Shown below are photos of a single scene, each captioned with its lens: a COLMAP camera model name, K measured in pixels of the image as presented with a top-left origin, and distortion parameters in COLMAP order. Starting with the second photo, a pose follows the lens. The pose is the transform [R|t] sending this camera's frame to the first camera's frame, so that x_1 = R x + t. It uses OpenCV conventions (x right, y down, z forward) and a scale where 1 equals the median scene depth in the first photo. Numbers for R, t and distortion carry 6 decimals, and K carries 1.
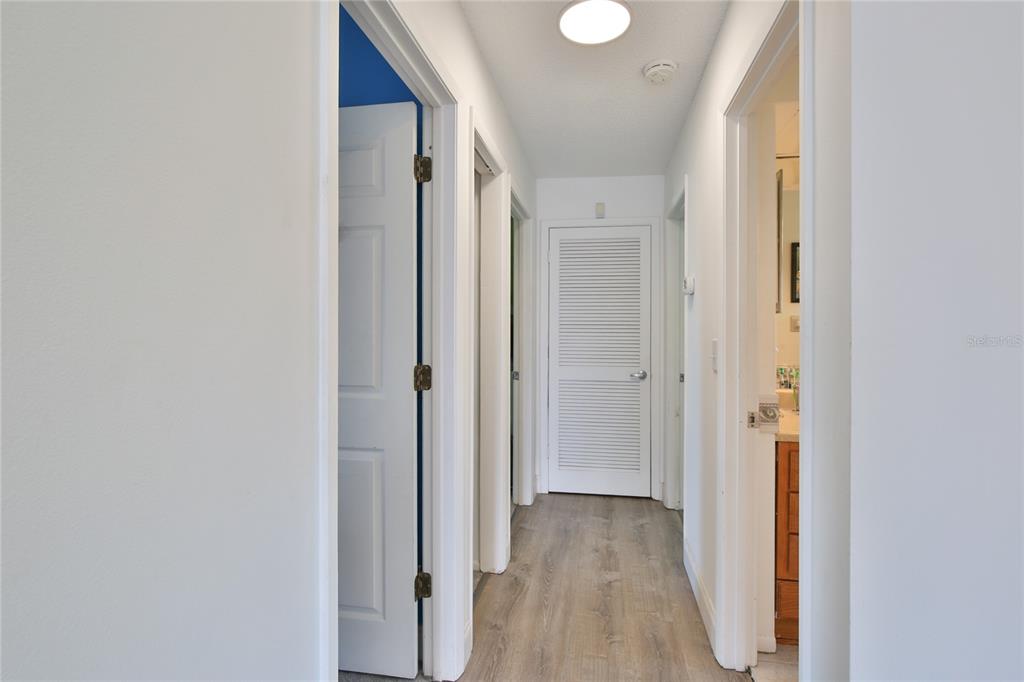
lens RADIAL K [[498.8, 0, 510.1], [0, 498.8, 334.6], [0, 0, 1]] dist [-0.022608, 0.003556]
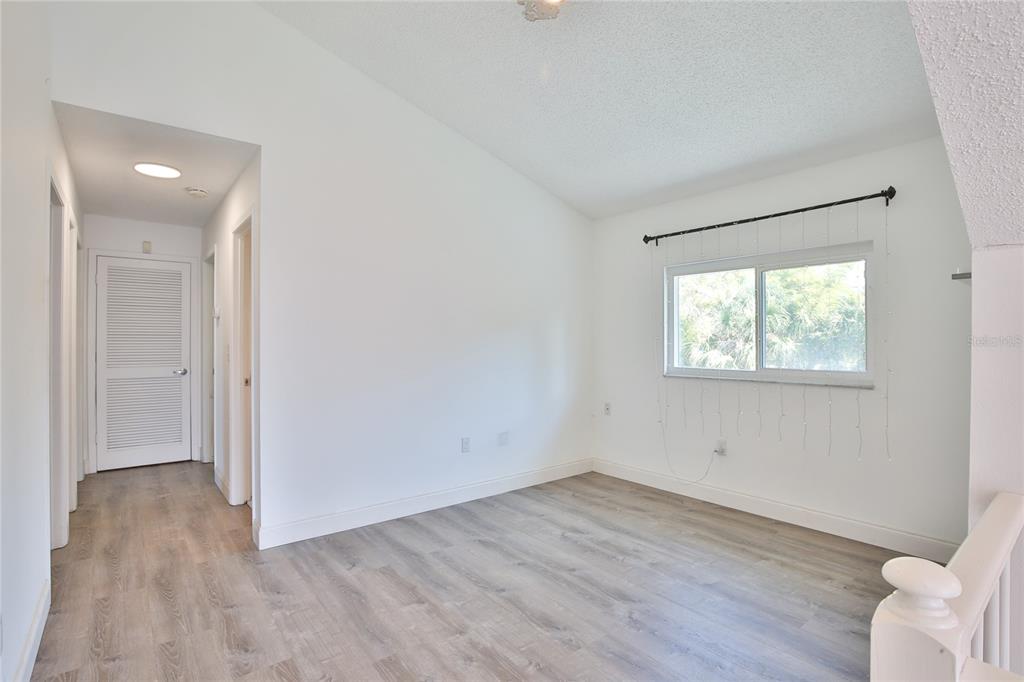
lens RADIAL K [[498.8, 0, 509.9], [0, 498.8, 335.1], [0, 0, 1]] dist [-0.022608, 0.003556]
pose [[0.658435, 0.002483, 0.752633, -0.202283], [0.008418, 0.999908, -0.010663, 0.002879], [-0.752590, 0.013357, 0.658353, -0.694684]]
